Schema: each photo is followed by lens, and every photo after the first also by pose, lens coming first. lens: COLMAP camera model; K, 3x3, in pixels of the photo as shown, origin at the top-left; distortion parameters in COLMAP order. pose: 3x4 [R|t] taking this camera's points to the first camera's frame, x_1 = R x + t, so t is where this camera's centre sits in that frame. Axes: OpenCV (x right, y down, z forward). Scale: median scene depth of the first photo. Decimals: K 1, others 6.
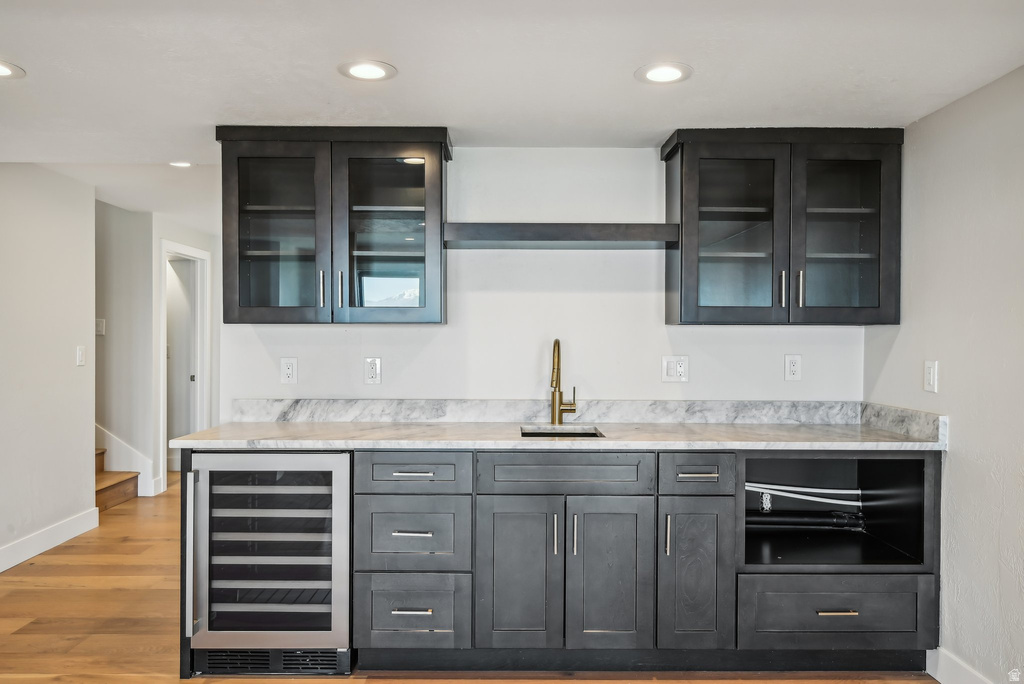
lens RADIAL K [[744.2, 0, 509.2], [0, 744.2, 339.2], [0, 0, 1]] dist [0.007570, 0.000588]
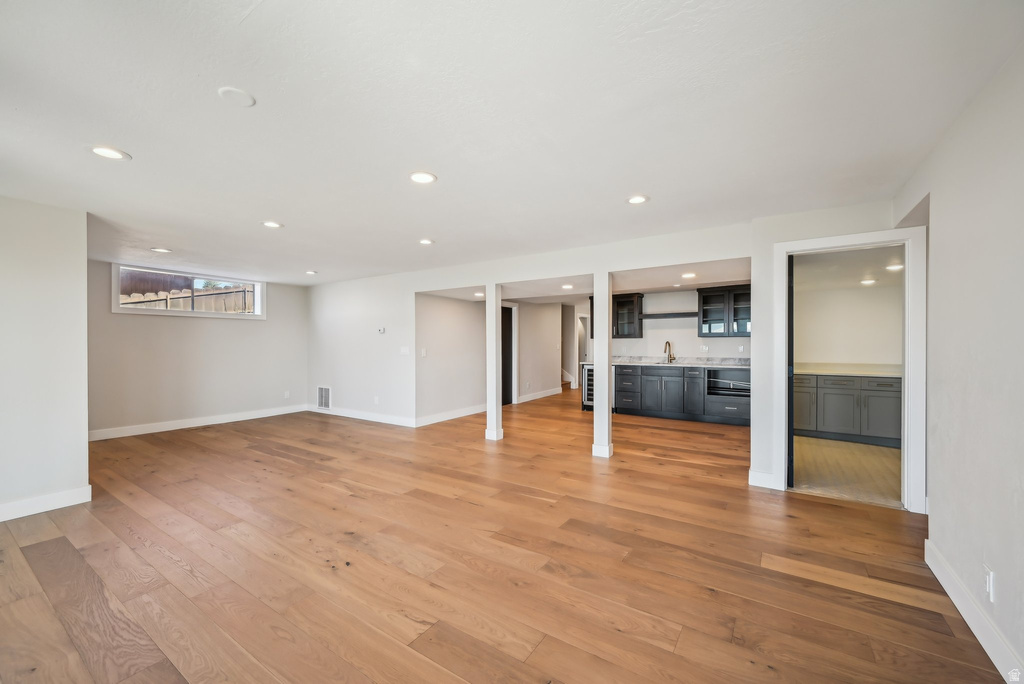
lens RADIAL K [[406.1, 0, 510.9], [0, 406.1, 342.3], [0, 0, 1]] dist [-0.000422, -0.000343]
pose [[0.827082, -0.005359, -0.562055, 0.575629], [0.001020, 0.999967, -0.008034, 0.020307], [0.562080, 0.006072, 0.827061, -1.255287]]
